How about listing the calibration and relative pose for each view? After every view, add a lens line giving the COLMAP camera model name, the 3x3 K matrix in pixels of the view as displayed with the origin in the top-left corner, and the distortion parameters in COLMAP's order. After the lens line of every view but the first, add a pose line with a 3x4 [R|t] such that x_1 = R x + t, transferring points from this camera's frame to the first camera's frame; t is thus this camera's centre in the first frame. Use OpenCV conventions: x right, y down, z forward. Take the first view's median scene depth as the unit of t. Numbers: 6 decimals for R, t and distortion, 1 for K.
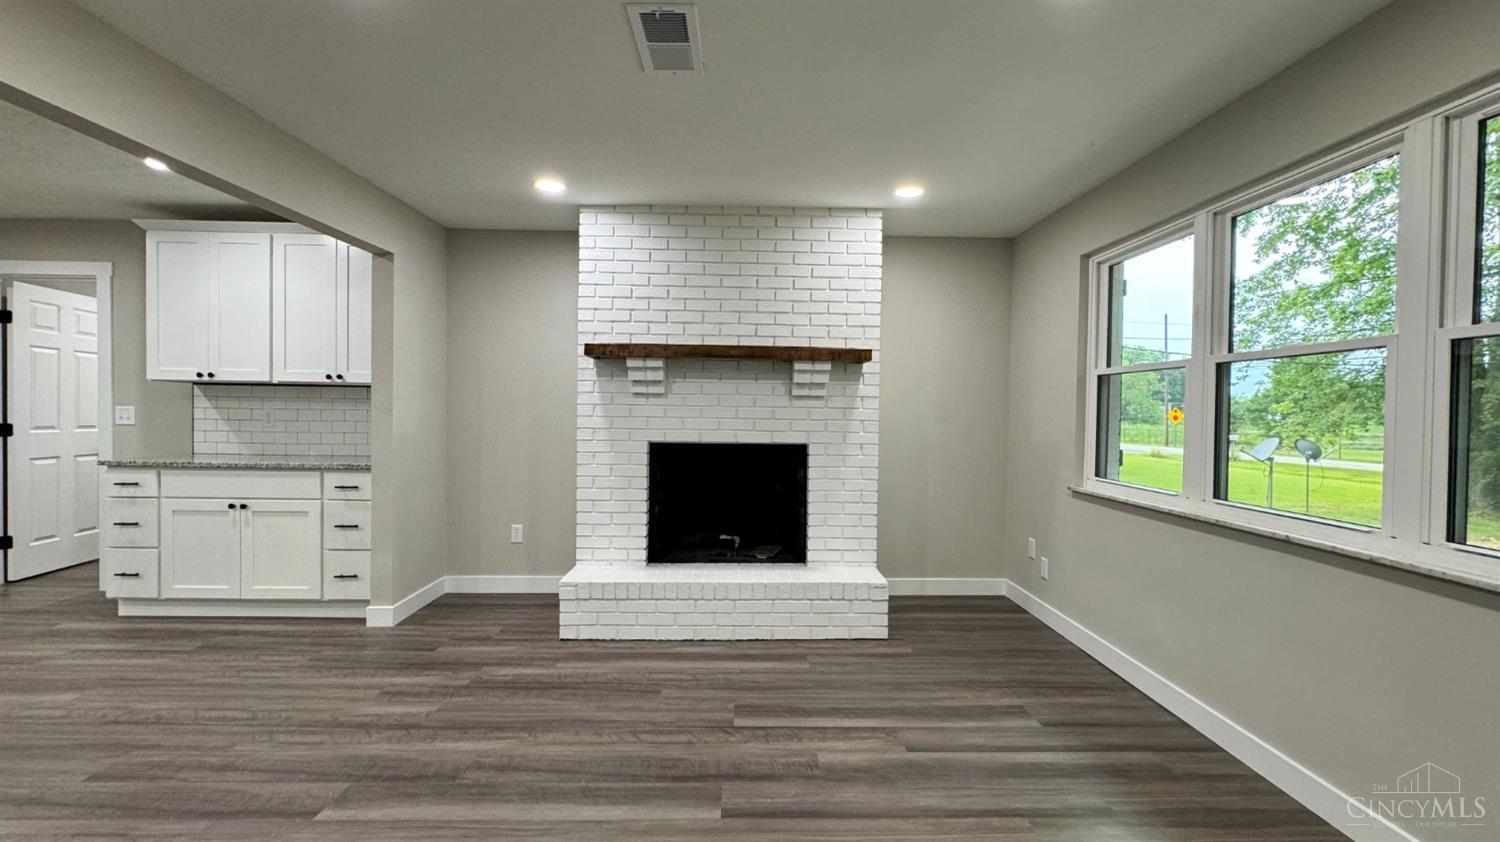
lens RADIAL K [[597.7, 0, 750.0], [0, 597.7, 421.0], [0, 0, 1]] dist [-0.002356, 0.000043]
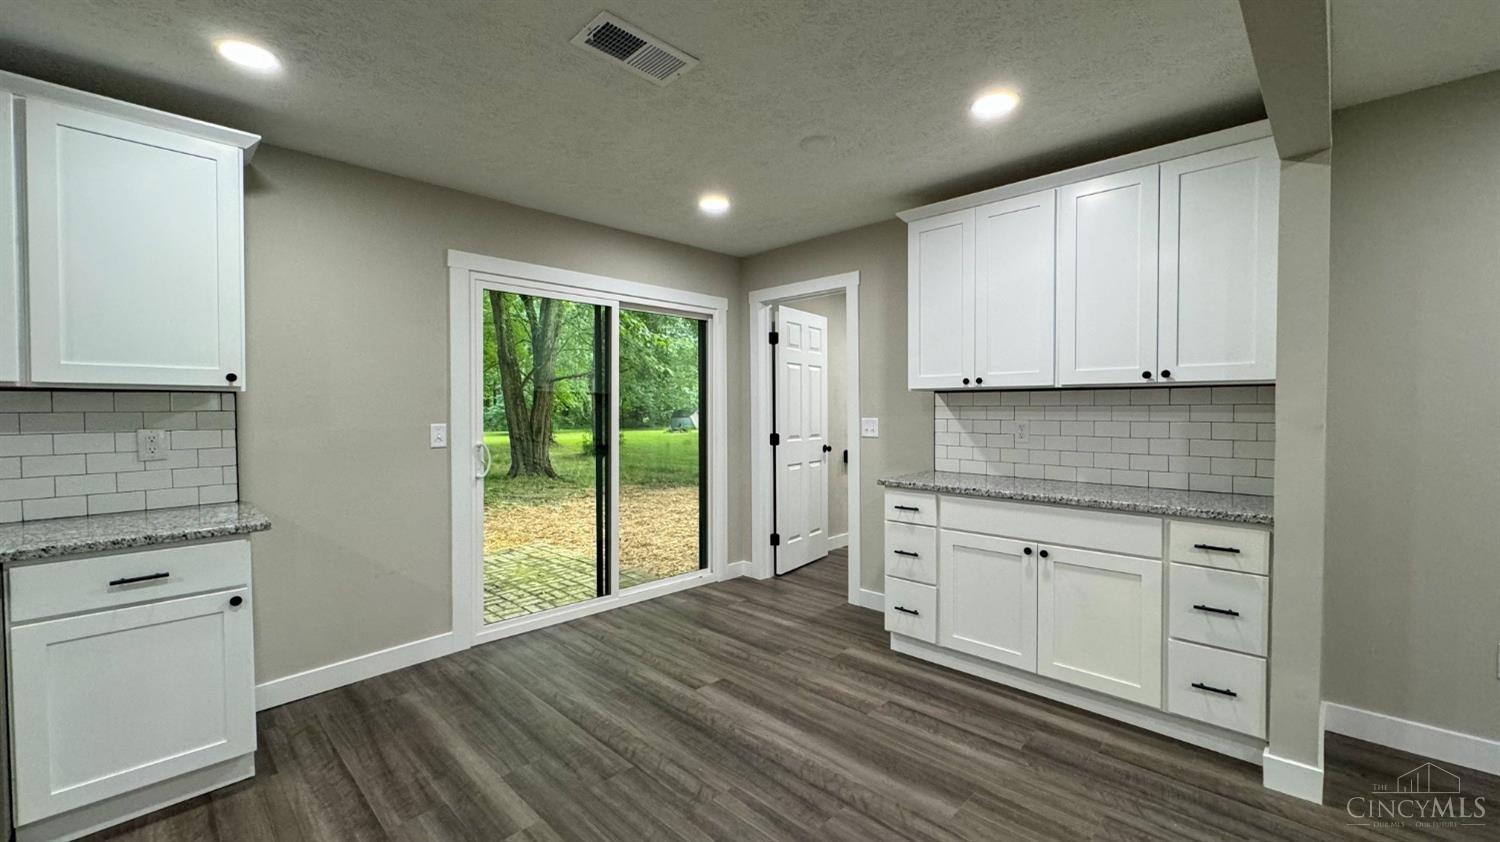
lens RADIAL K [[597.7, 0, 750.0], [0, 597.7, 421.0], [0, 0, 1]] dist [-0.002356, 0.000043]
pose [[0.701227, -0.001664, -0.712937, -0.563442], [0.005495, 0.999980, 0.003071, -0.027084], [0.712917, -0.006071, 0.701222, 0.208636]]
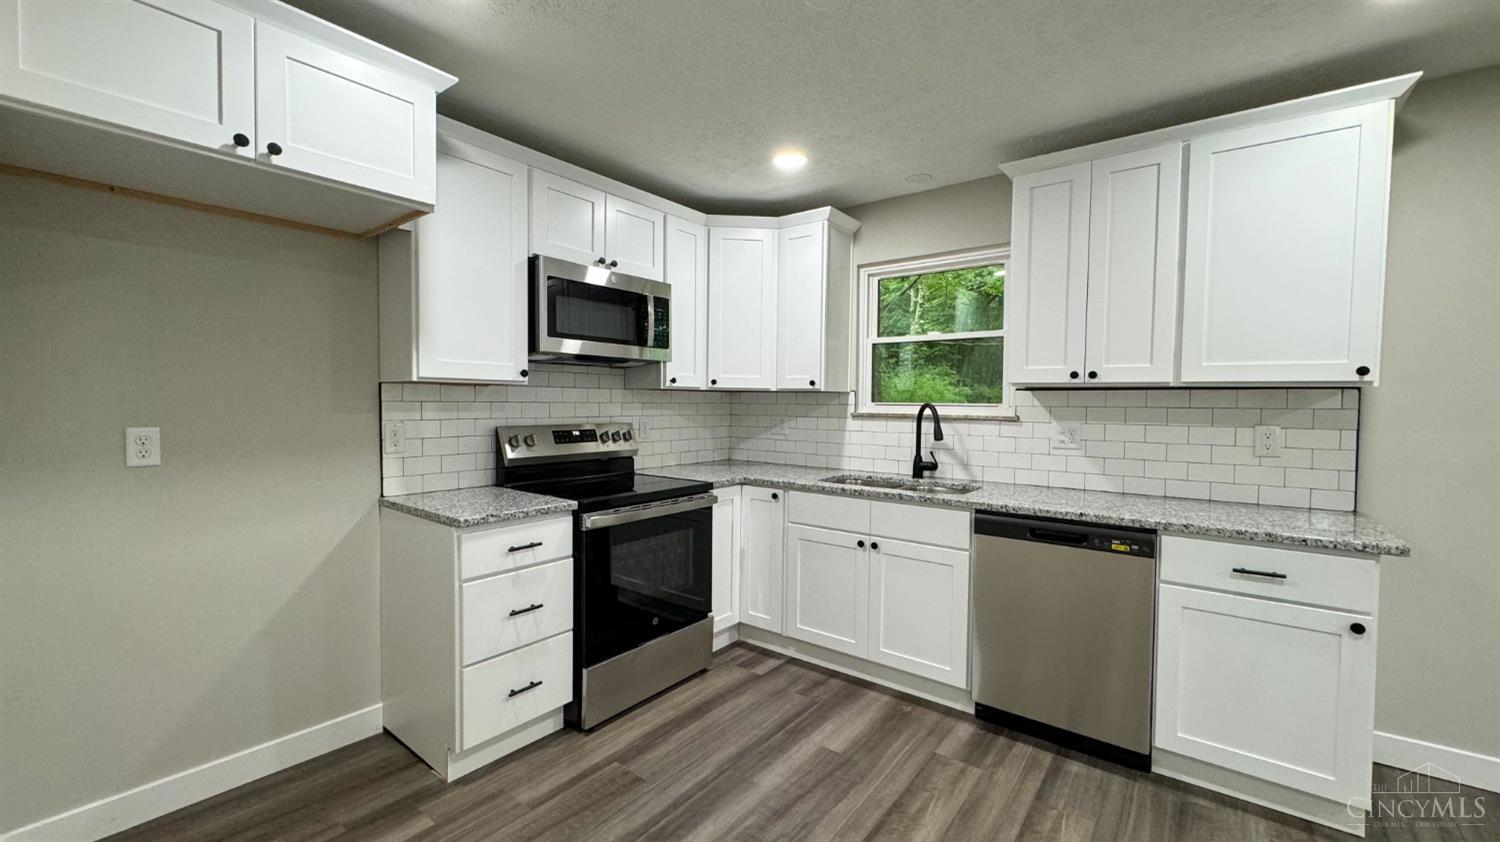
lens RADIAL K [[597.7, 0, 750.0], [0, 597.7, 421.0], [0, 0, 1]] dist [-0.002356, 0.000043]
pose [[-0.631592, 0.005151, -0.775283, -0.614350], [-0.028544, 0.999145, 0.029892, -0.028463], [0.774775, 0.041010, -0.630906, 0.170829]]
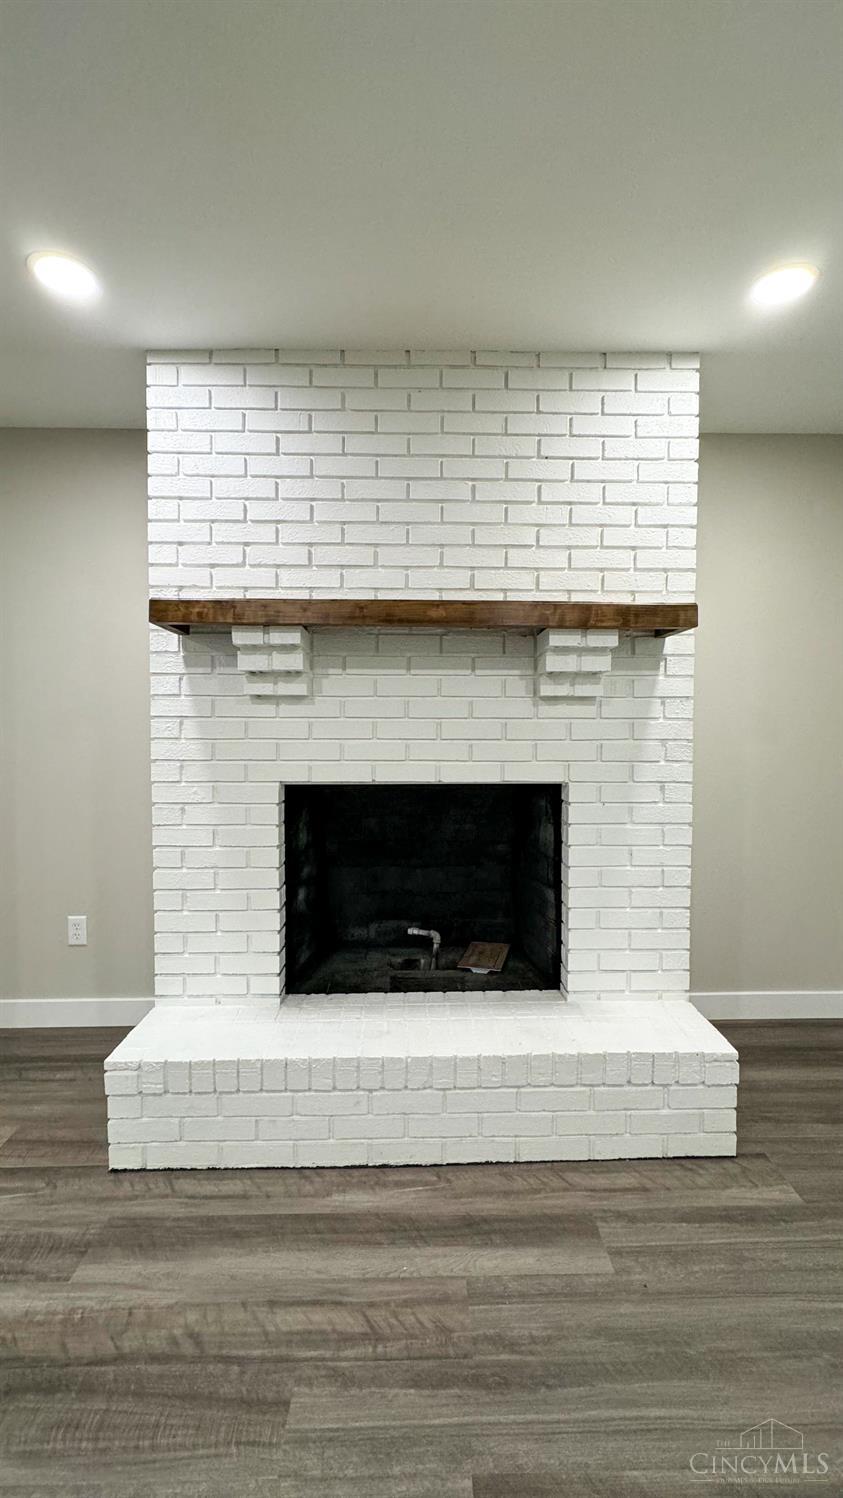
lens RADIAL K [[596.9, 0, 421.5], [0, 596.9, 749.0], [0, 0, 1]] dist [-0.002356, 0.000043]
pose [[0.999920, -0.012584, -0.001367, -0.038481], [0.012610, 0.999692, 0.021365, -0.007462], [0.001098, -0.021380, 0.999771, 0.453968]]
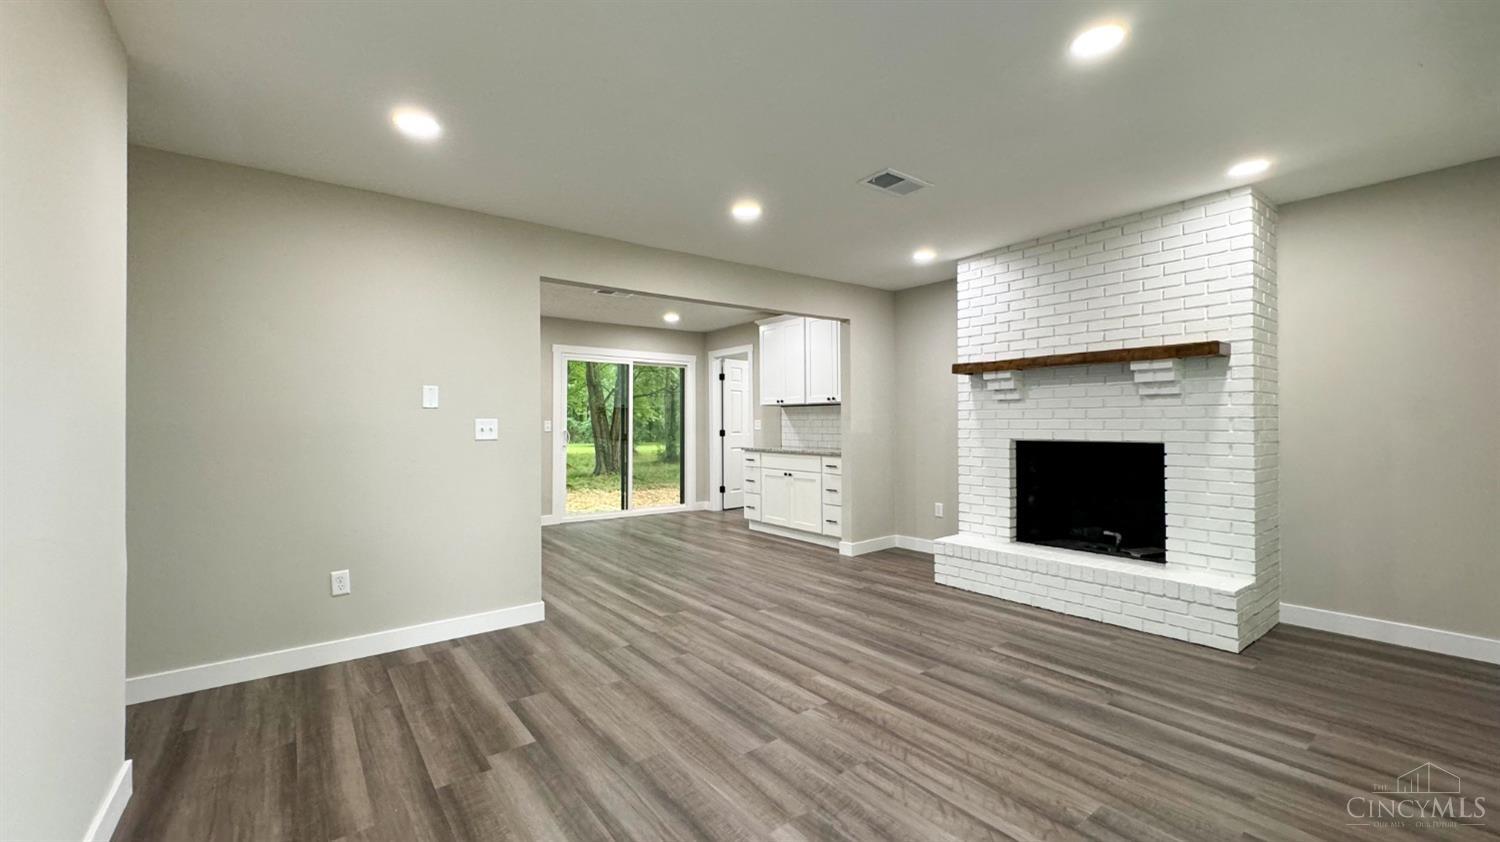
lens RADIAL K [[597.7, 0, 750.0], [0, 597.7, 421.0], [0, 0, 1]] dist [-0.002356, 0.000043]
pose [[0.595102, -0.019805, -0.803406, 0.497427], [0.001896, 0.999728, -0.023239, 0.024731], [0.803648, 0.012306, 0.594978, -0.147797]]
